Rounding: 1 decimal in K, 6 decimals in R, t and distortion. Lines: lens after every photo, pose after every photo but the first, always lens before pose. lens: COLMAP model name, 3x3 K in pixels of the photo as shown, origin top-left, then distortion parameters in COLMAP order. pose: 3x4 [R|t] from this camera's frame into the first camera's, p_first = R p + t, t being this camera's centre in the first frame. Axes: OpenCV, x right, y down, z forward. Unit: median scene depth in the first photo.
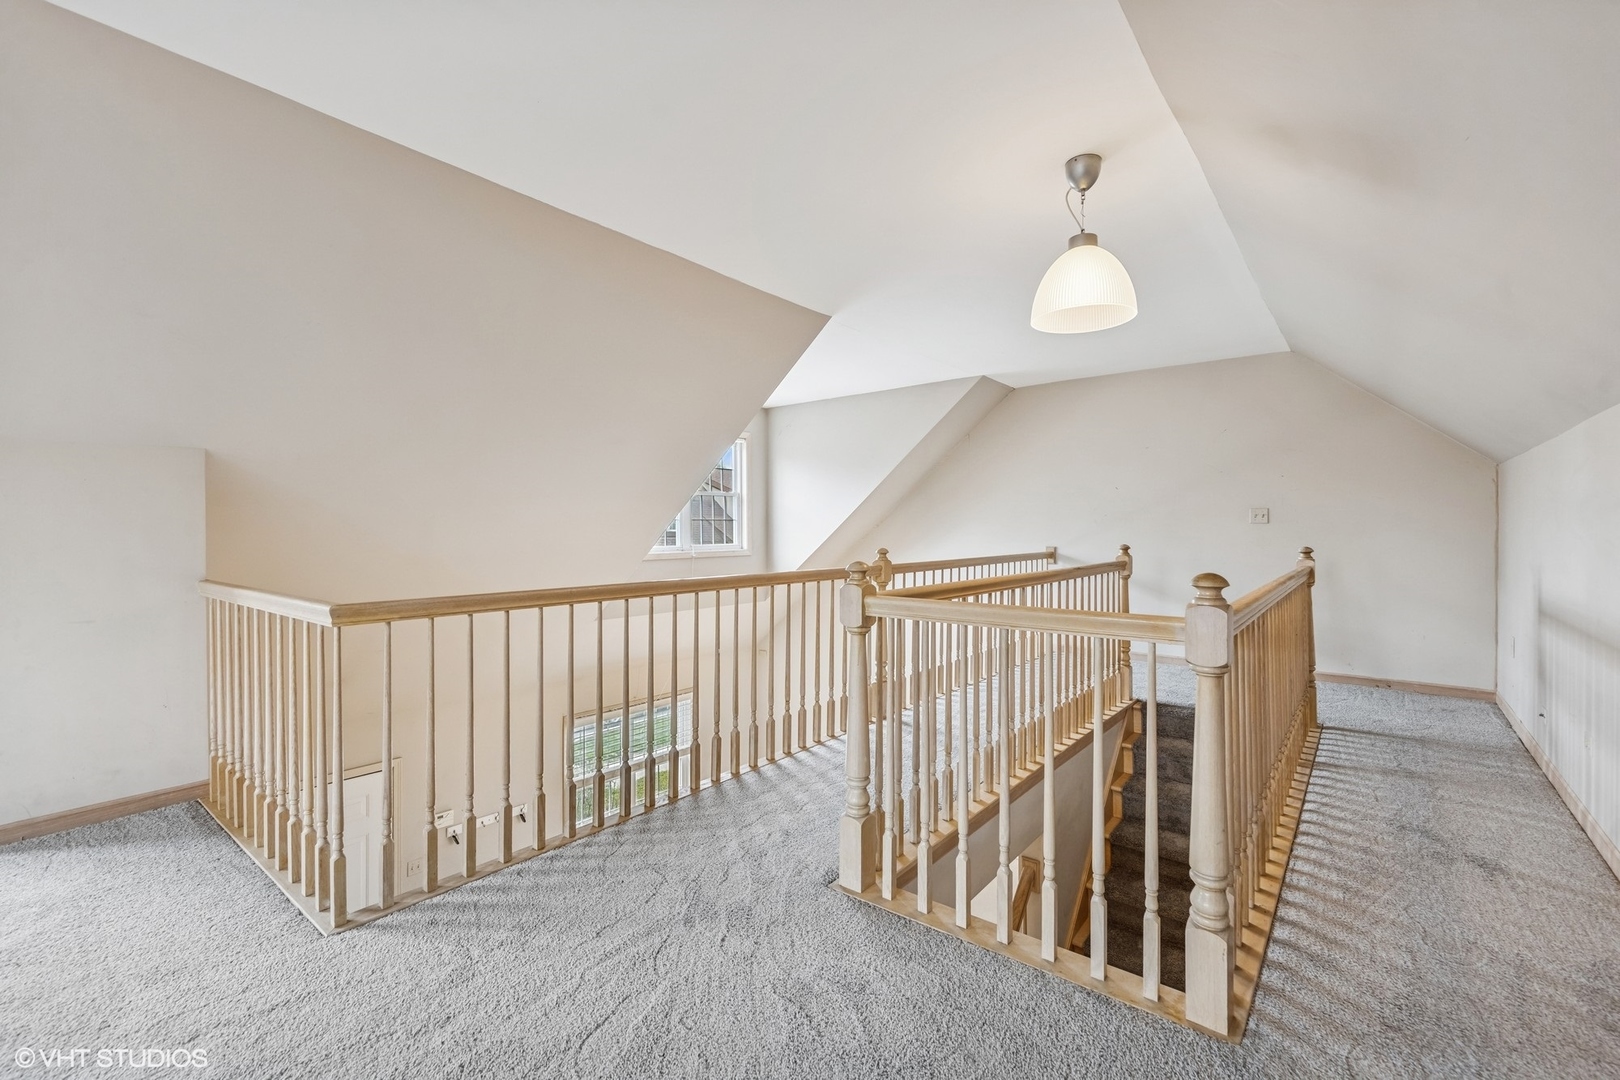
lens RADIAL K [[684.6, 0, 799.6], [0, 684.6, 536.0], [0, 0, 1]] dist [0.005946, -0.000339]
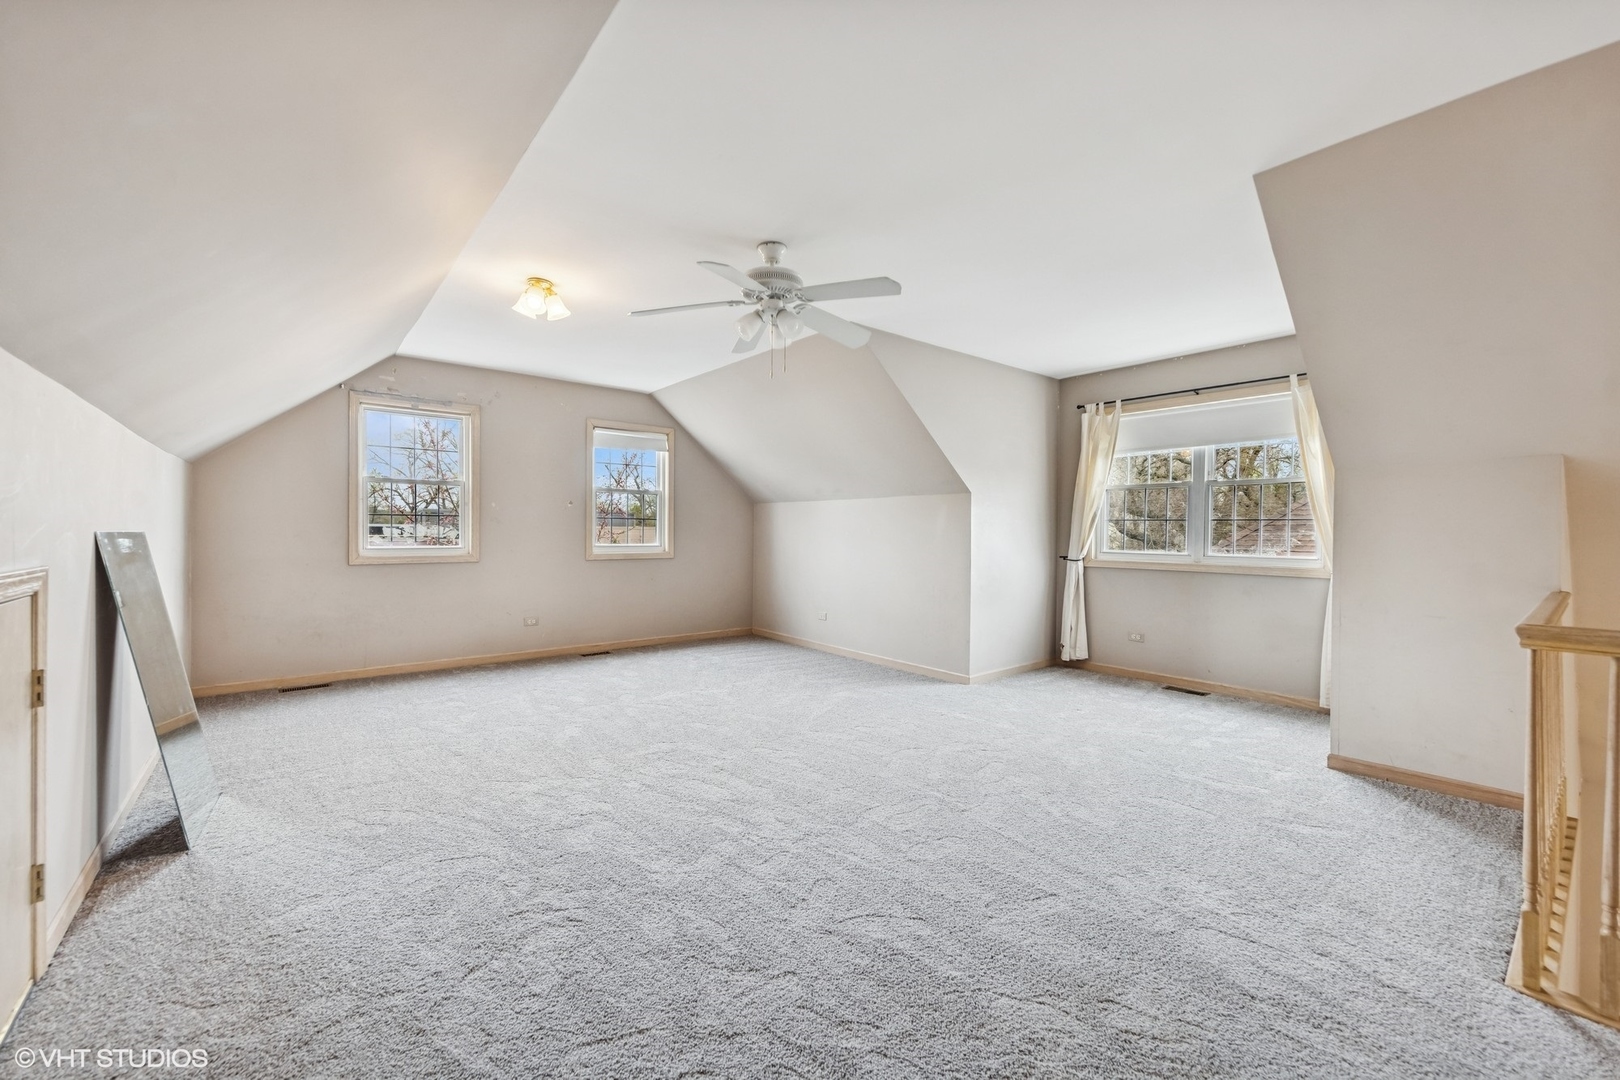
lens RADIAL K [[638.4, 0, 815.7], [0, 638.4, 537.4], [0, 0, 1]] dist [-0.013537, 0.000004]
pose [[-0.217028, 0.000794, -0.976165, 0.190146], [-0.008992, 0.999956, 0.002812, -0.003816], [0.976124, 0.009388, -0.217011, 0.166582]]
